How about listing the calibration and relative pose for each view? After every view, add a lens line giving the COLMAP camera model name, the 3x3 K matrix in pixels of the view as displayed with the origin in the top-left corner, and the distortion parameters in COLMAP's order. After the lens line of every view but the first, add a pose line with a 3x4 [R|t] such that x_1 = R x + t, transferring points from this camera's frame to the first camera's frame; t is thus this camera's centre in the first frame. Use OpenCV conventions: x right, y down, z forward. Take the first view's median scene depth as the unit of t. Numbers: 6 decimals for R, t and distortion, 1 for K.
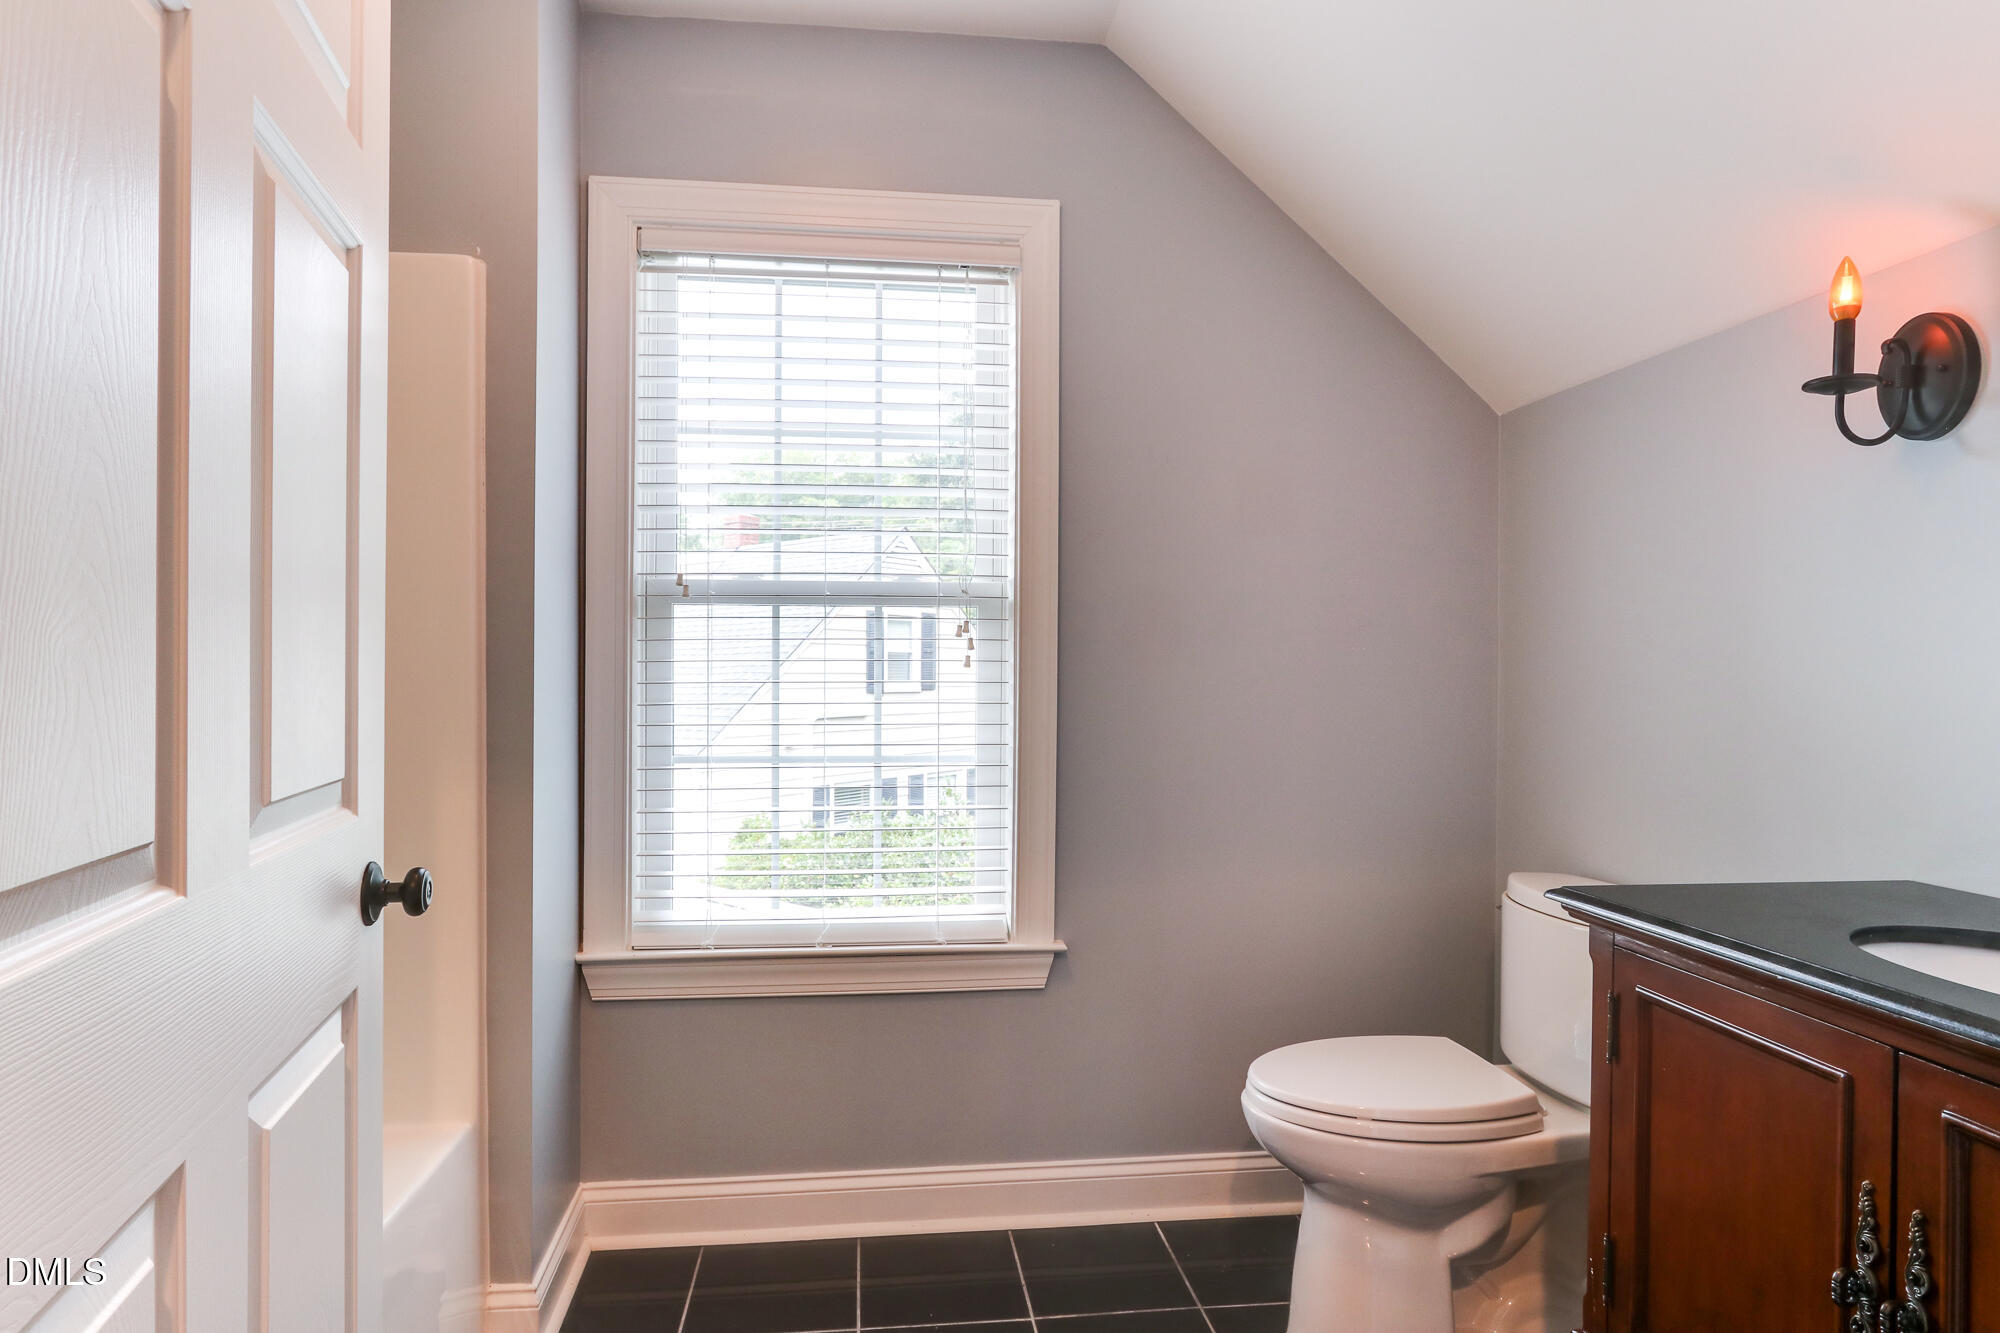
lens RADIAL K [[1107.0, 0, 1000.0], [0, 1107.0, 666.5], [0, 0, 1]] dist [-0.002481, 0.000456]
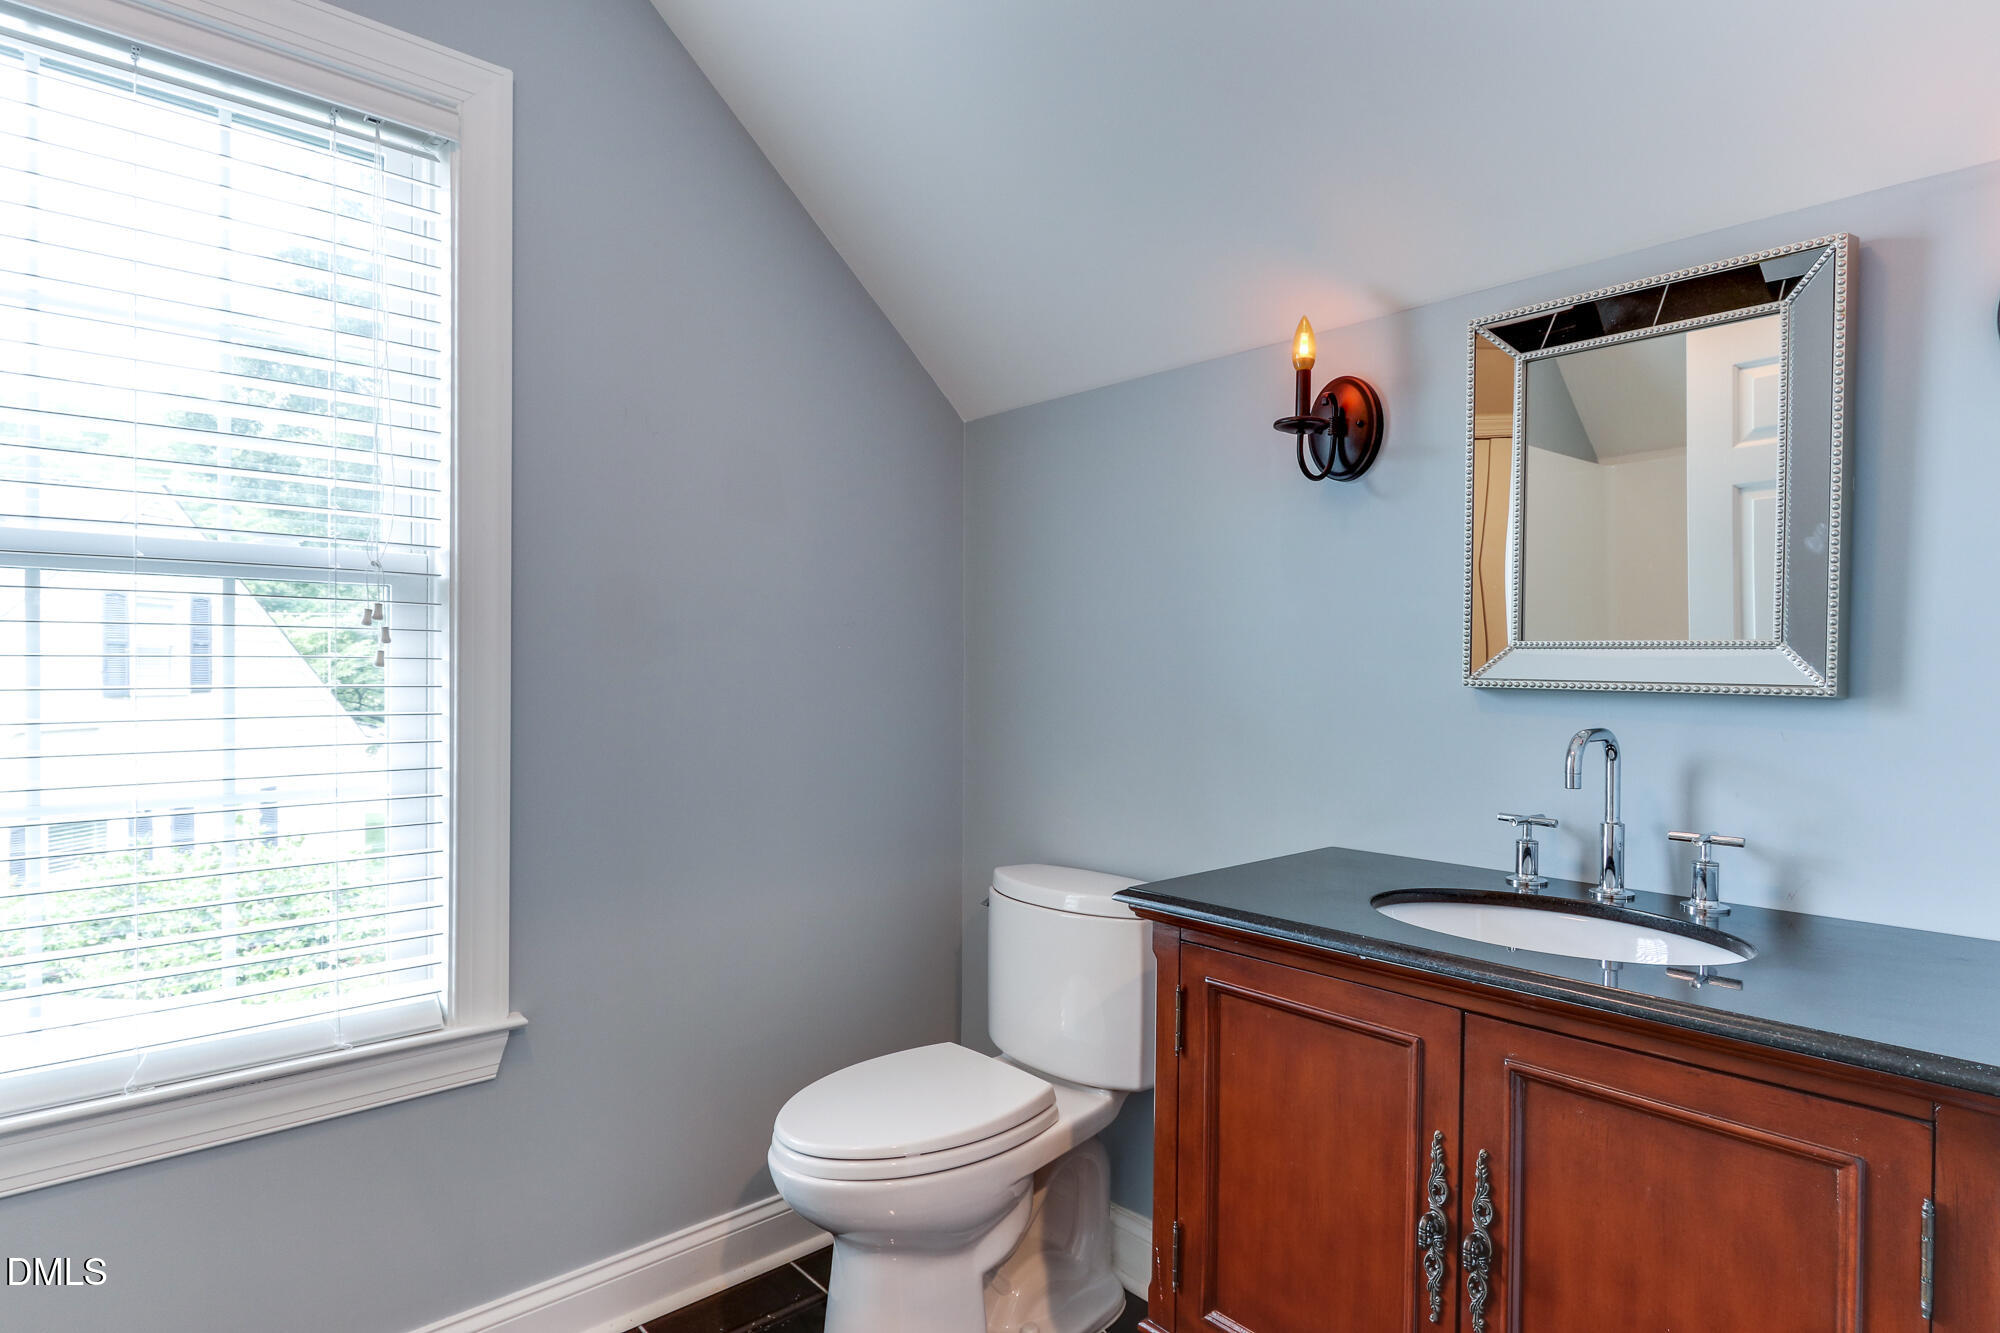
lens RADIAL K [[1055.0, 0, 1001.2], [0, 1055.0, 672.8], [0, 0, 1]] dist [-0.004721, -0.001463]
pose [[0.819039, -0.002755, 0.573731, -0.099759], [-0.003857, 0.999939, 0.010307, -0.004323], [-0.573725, -0.010654, 0.818979, 0.204063]]
